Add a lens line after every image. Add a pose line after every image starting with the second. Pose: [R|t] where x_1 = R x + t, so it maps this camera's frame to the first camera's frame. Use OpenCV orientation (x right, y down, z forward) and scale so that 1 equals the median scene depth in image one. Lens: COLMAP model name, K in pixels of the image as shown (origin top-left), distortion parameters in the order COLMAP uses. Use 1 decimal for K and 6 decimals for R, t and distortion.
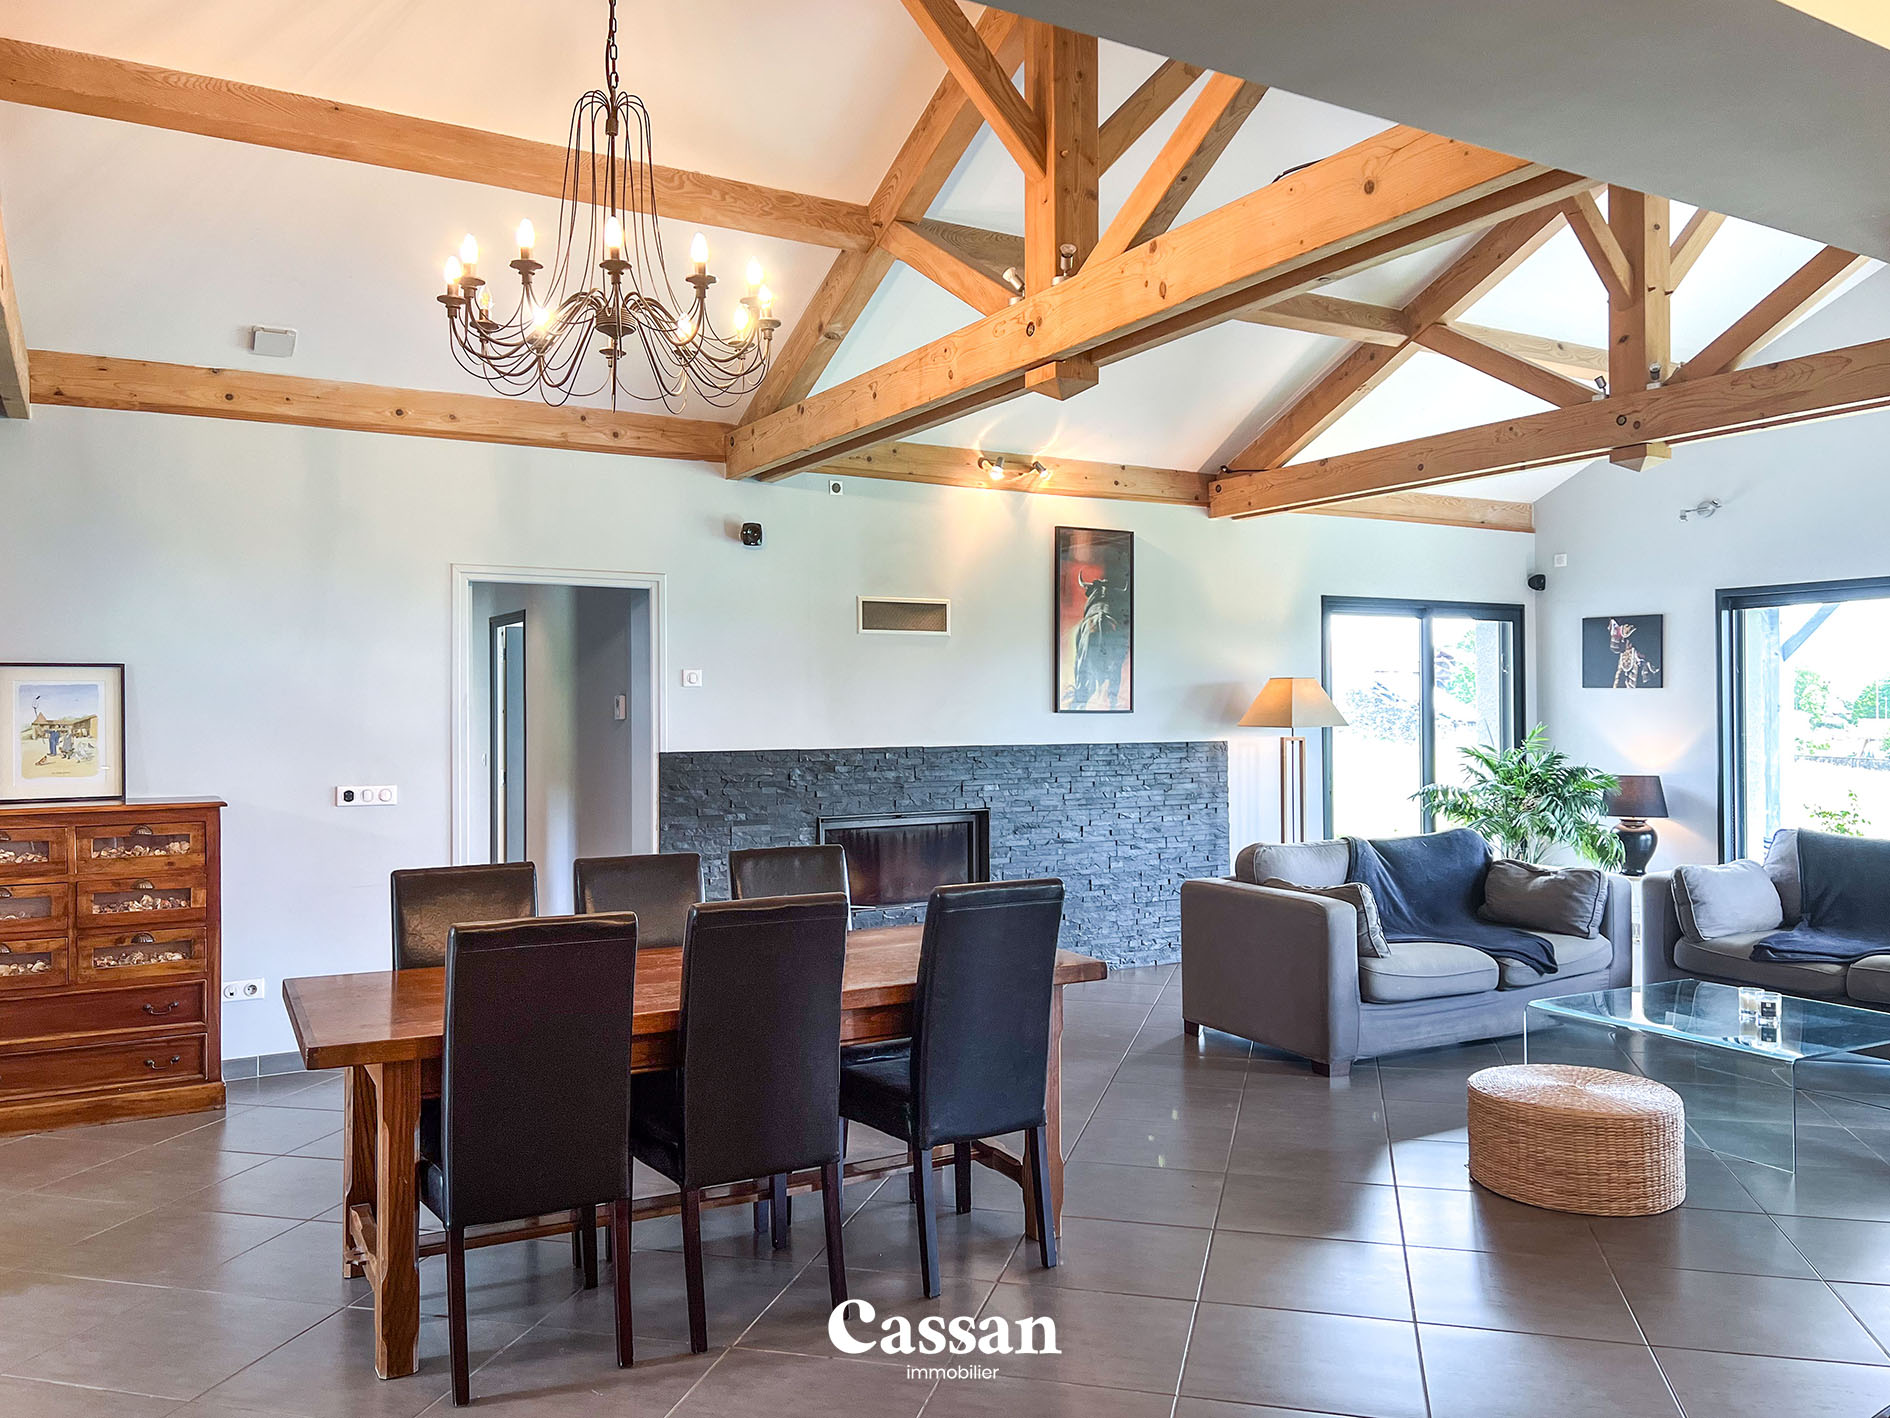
lens RADIAL K [[1406.0, 0, 945.0], [0, 1406.0, 709.0], [0, 0, 1]] dist [0.089287, -0.146206]
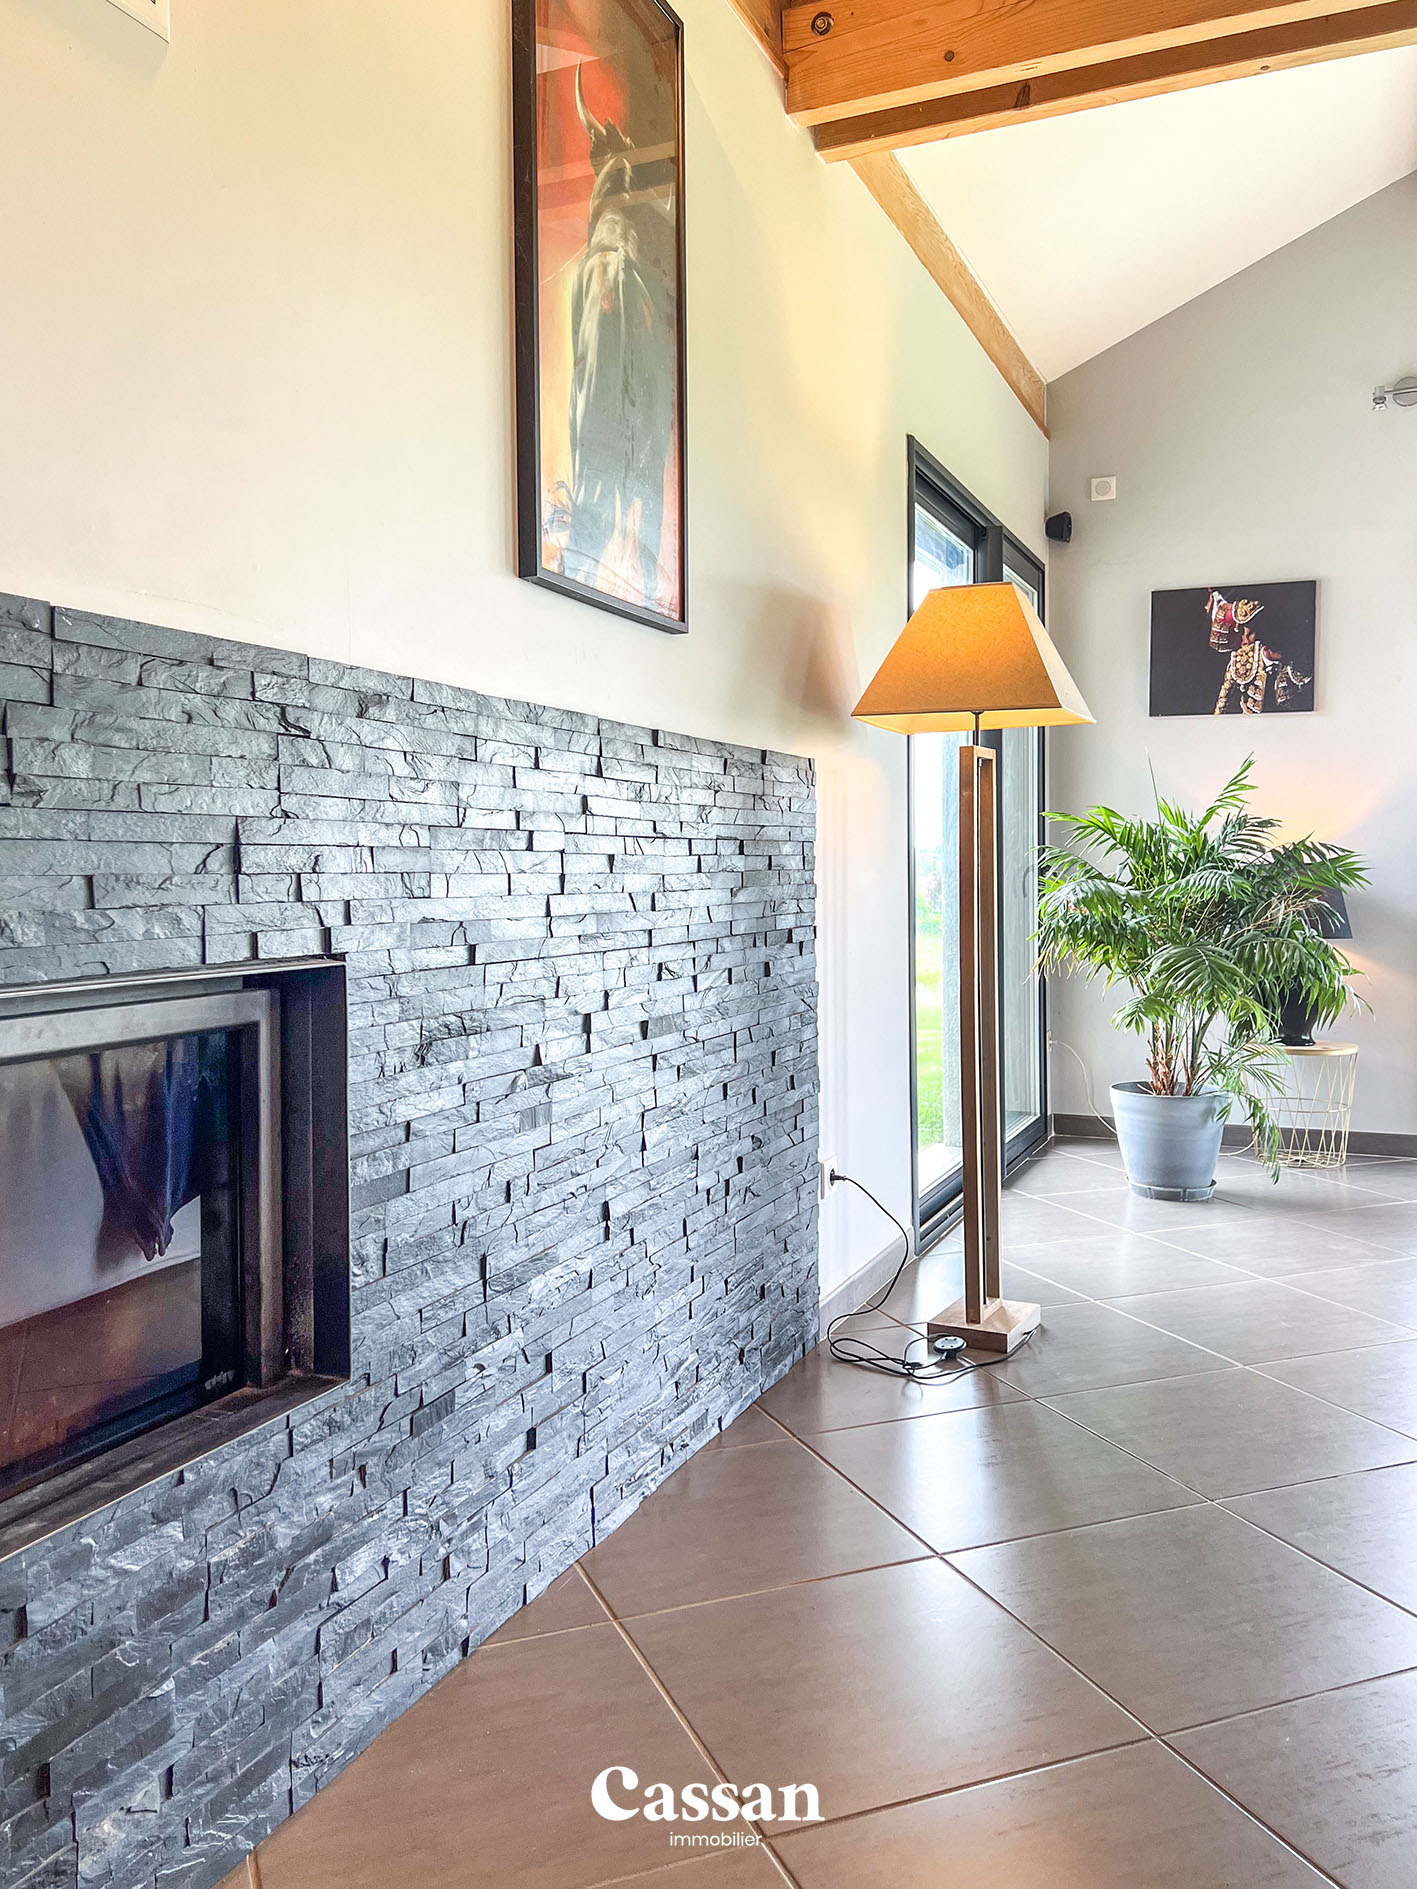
lens RADIAL K [[1515.9, 0, 709.3], [0, 1515.9, 899.8], [0, 0, 1]] dist [0.005519, -0.001816]
pose [[0.804189, -0.014245, 0.594203, -0.059938], [0.006049, 0.999857, 0.015784, 0.058945], [-0.594343, -0.009099, 0.804160, 0.784135]]
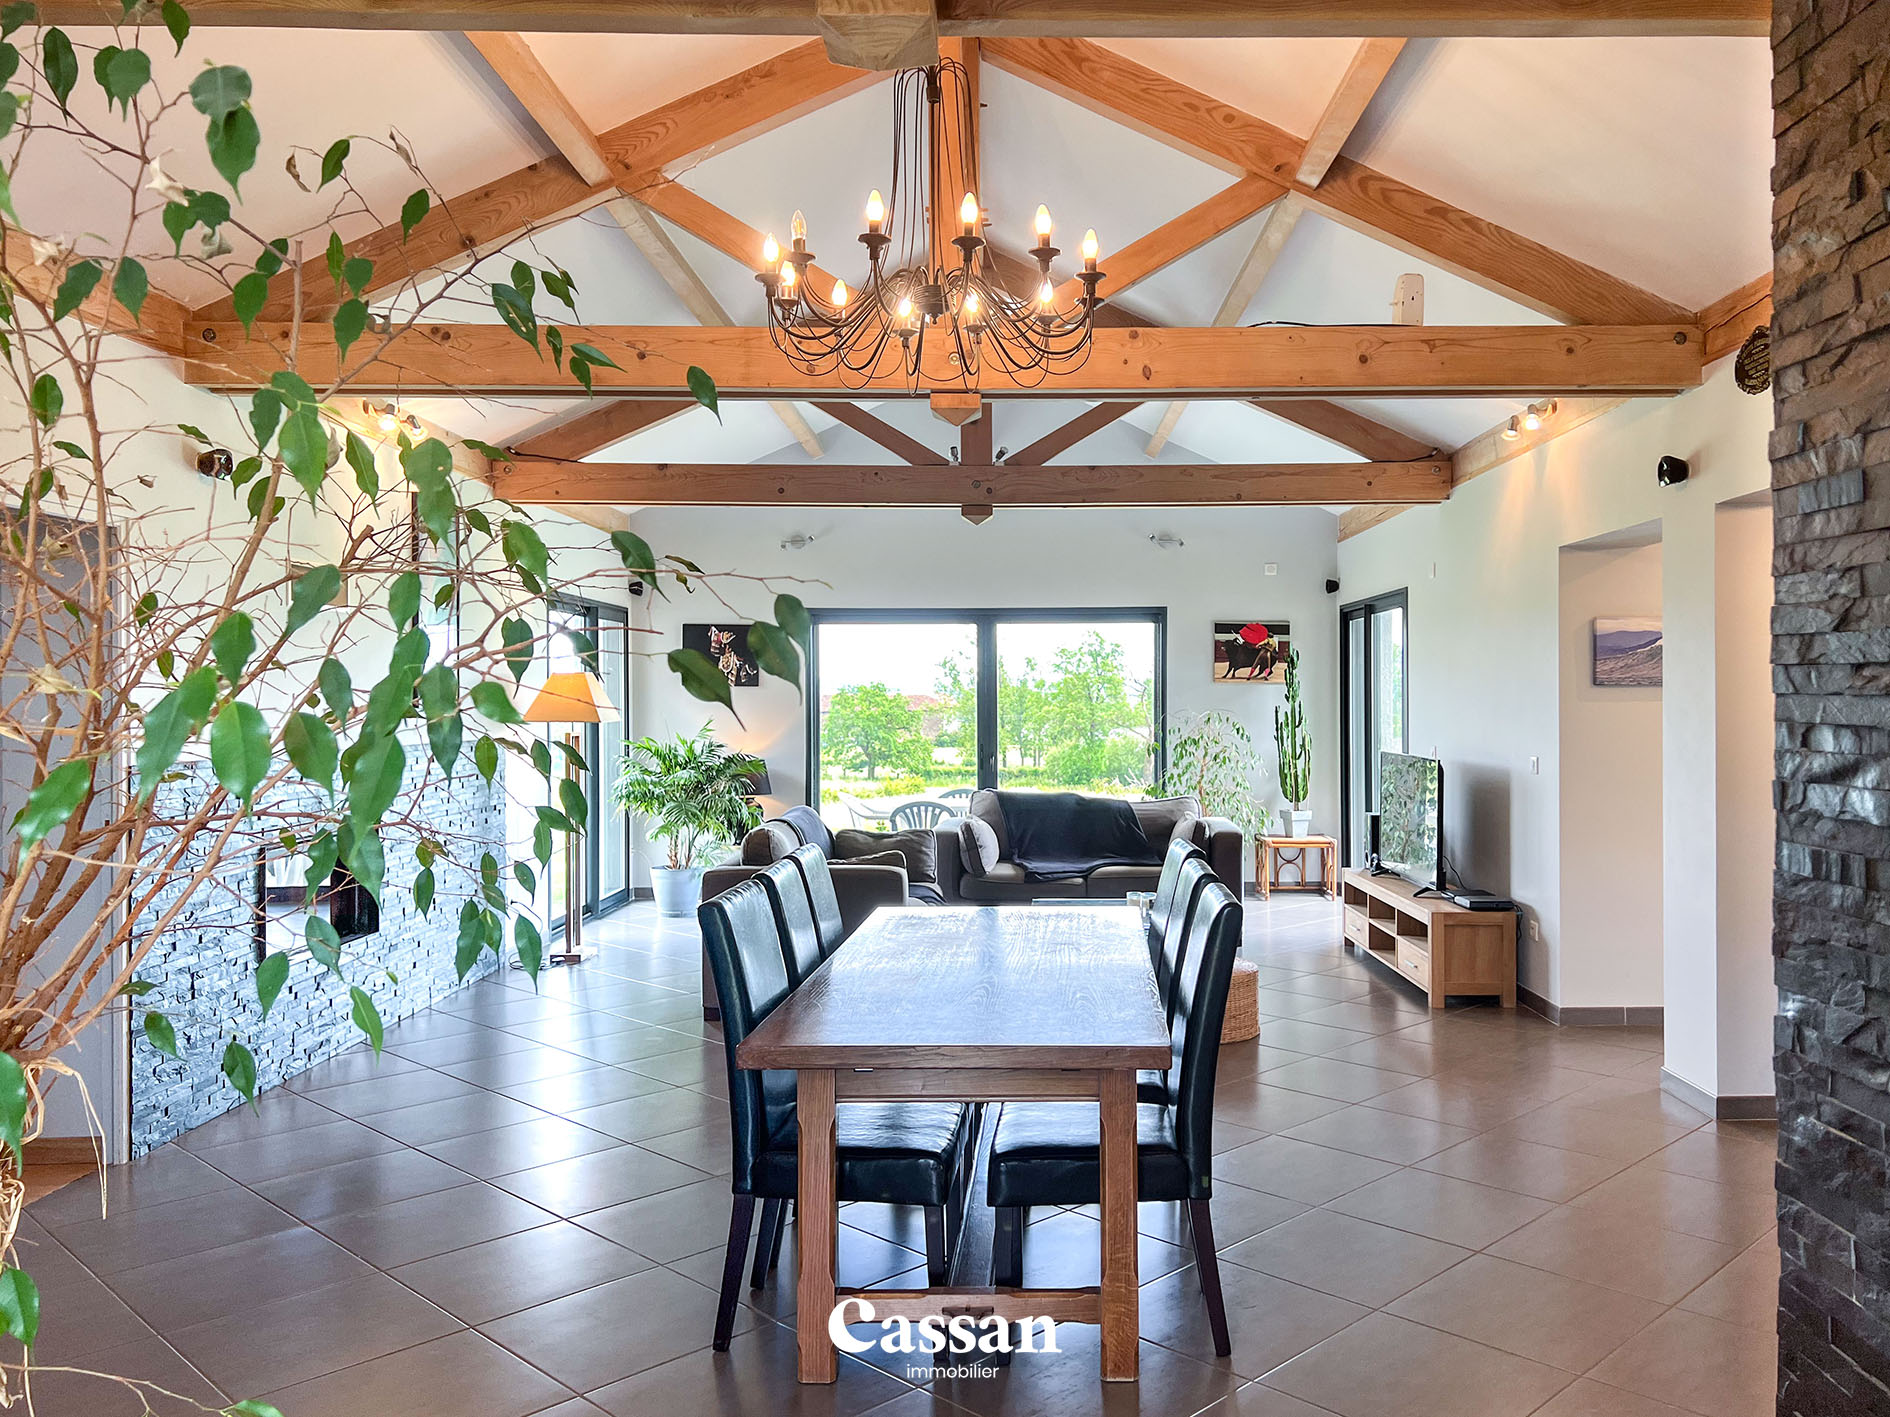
lens RADIAL K [[1445.1, 0, 1040.5], [0, 1445.1, 709.2], [0, 0, 1]] dist [0.097187, -0.172588]
pose [[0.488309, -0.003120, 0.872665, -0.532449], [0.000599, 0.999995, 0.003240, 0.000620], [-0.872670, -0.001059, 0.488309, 0.234770]]
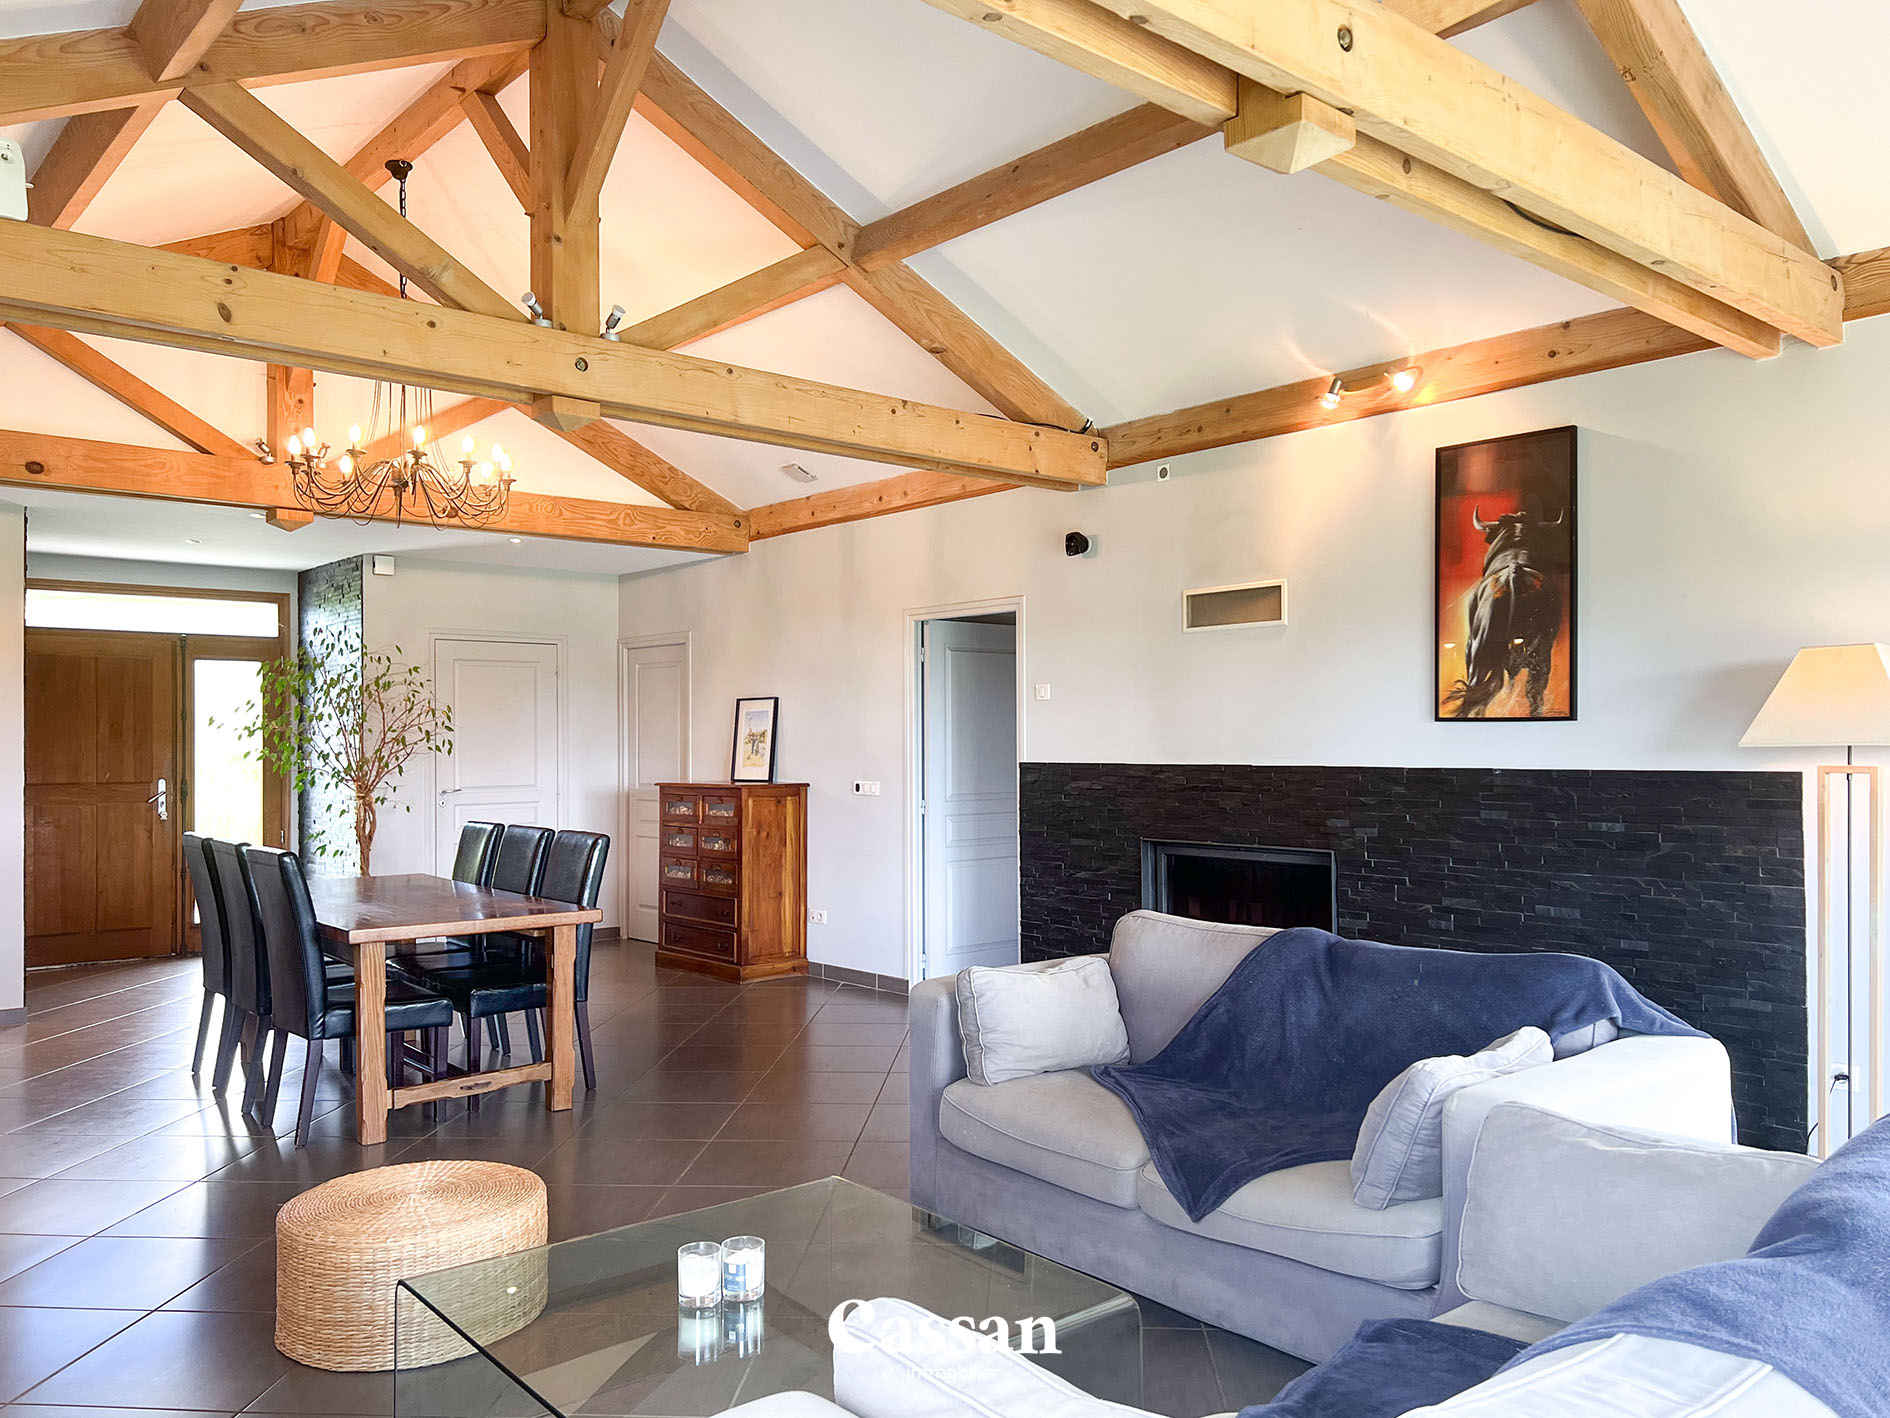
lens RADIAL K [[1412.5, 0, 936.0], [0, 1412.5, 719.5], [0, 0, 1]] dist [0.036274, -0.037593]
pose [[0.182419, -0.011267, -0.983156, 0.736951], [0.006233, 0.999928, -0.010303, 0.007866], [0.983201, -0.004248, 0.182476, 0.653796]]
